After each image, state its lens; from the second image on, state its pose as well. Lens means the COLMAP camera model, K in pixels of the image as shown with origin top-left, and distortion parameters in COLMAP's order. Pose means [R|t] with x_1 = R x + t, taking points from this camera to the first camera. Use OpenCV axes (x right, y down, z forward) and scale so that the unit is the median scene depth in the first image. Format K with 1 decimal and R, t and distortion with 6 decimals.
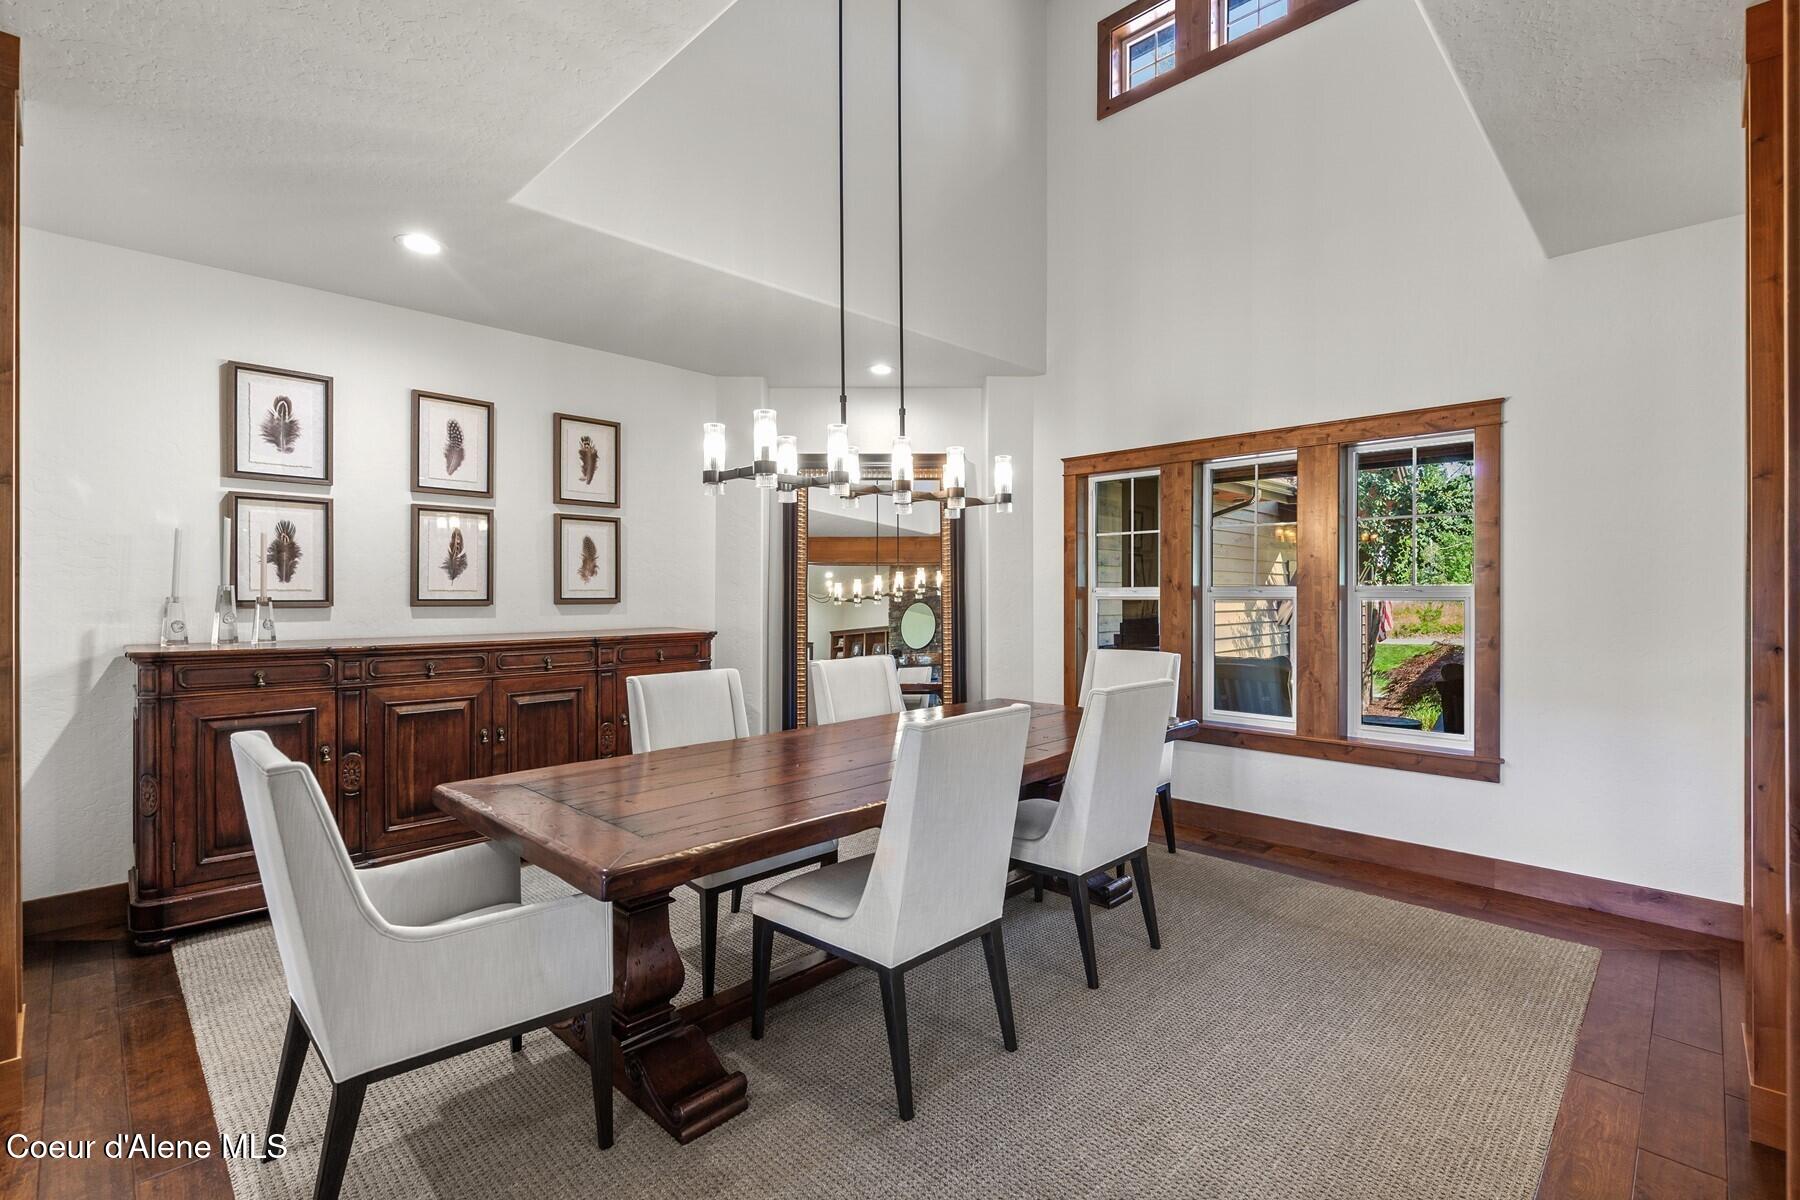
lens RADIAL K [[821.7, 0, 895.4], [0, 821.7, 596.0], [0, 0, 1]] dist [0.011197, -0.000378]
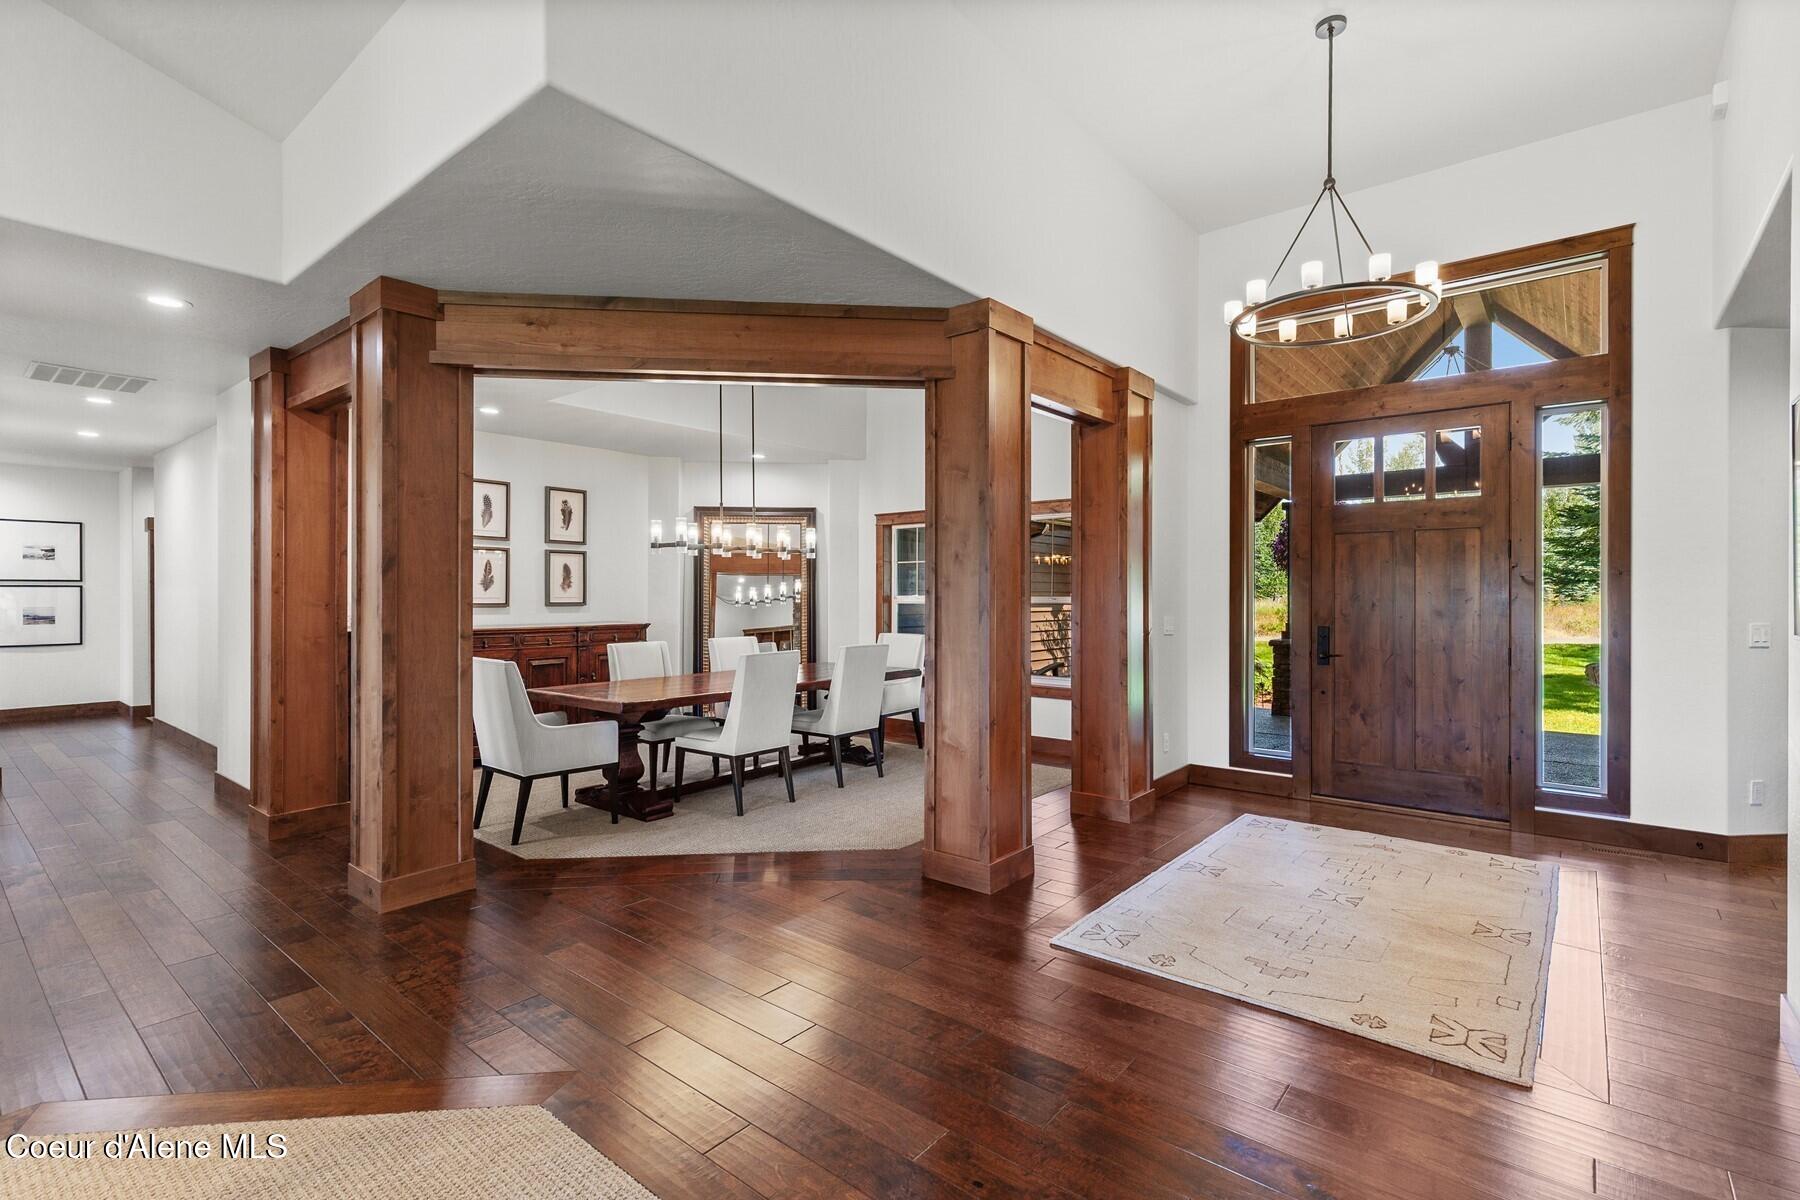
lens RADIAL K [[821.7, 0, 917.2], [0, 821.7, 594.9], [0, 0, 1]] dist [0.011197, -0.000378]
pose [[0.992559, 0.003387, 0.121720, 0.106134], [-0.002872, 0.999986, -0.004403, -0.006851], [-0.121734, 0.004020, 0.992555, -0.668048]]
